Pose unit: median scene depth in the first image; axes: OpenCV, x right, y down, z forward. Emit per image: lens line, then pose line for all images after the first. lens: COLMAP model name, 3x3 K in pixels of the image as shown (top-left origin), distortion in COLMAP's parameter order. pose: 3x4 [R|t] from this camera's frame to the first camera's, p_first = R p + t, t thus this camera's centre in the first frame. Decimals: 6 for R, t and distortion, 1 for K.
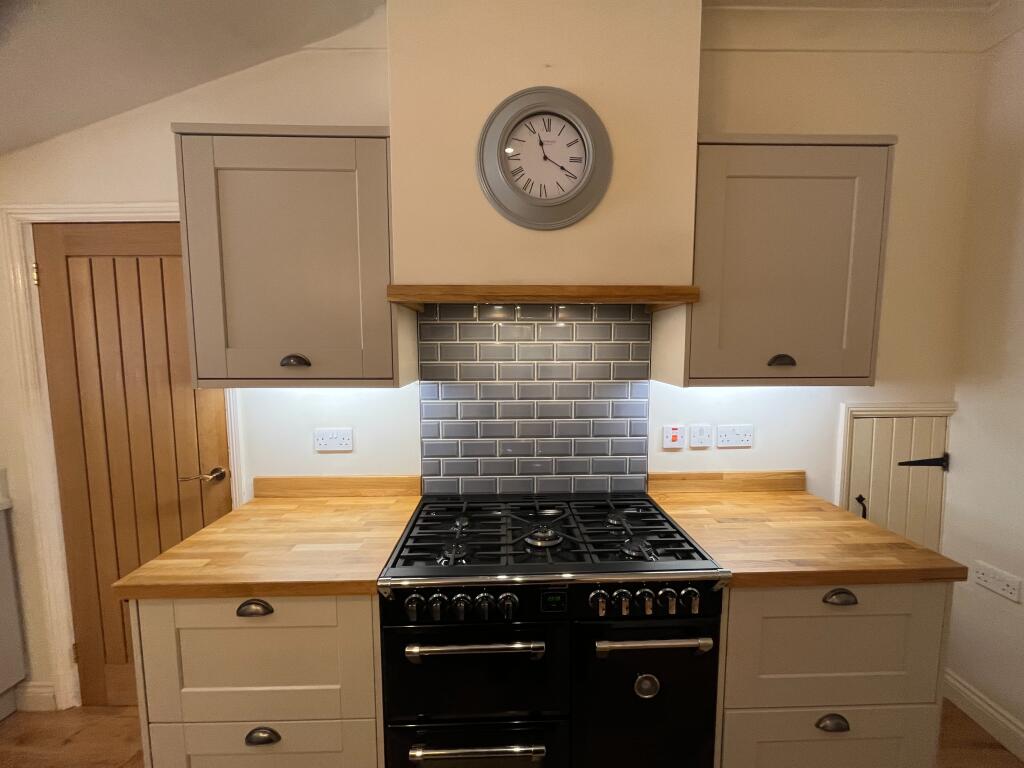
lens RADIAL K [[407.5, 0, 513.9], [0, 407.5, 382.1], [0, 0, 1]] dist [0.002127, 0.000194]
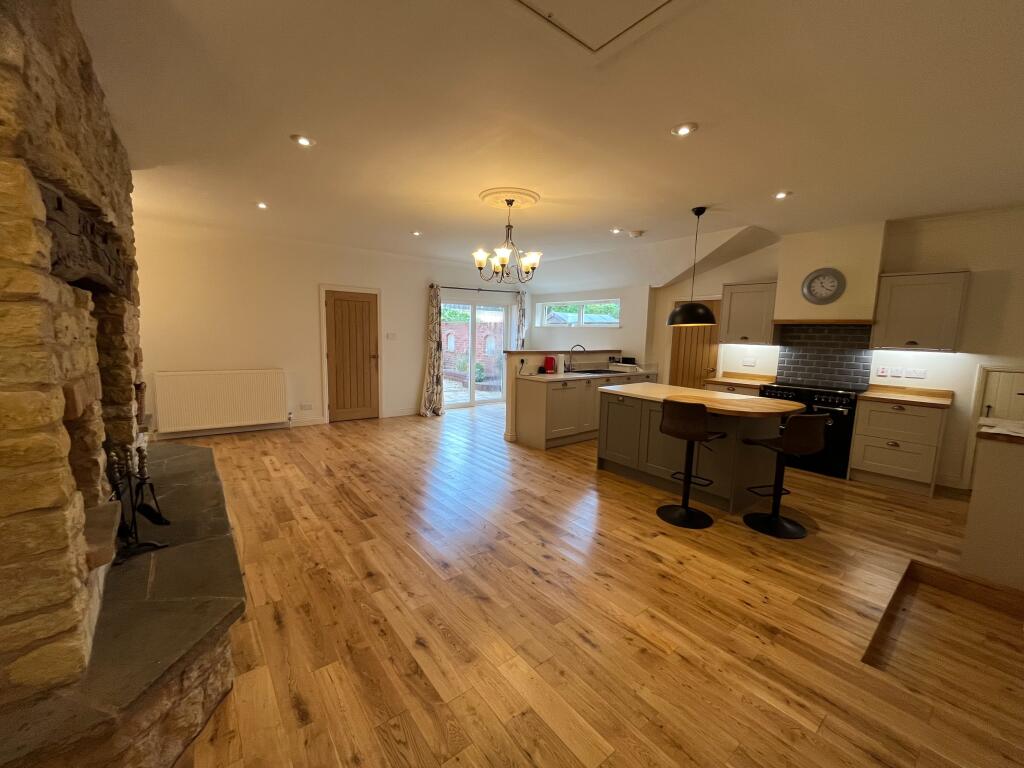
lens RADIAL K [[407.5, 0, 509.1], [0, 407.5, 381.8], [0, 0, 1]] dist [0.002127, 0.000194]
pose [[0.619072, 0.117944, -0.776427, 0.984462], [-0.097916, 0.992536, 0.072701, 0.254638], [0.779206, 0.031018, 0.625999, -2.697024]]
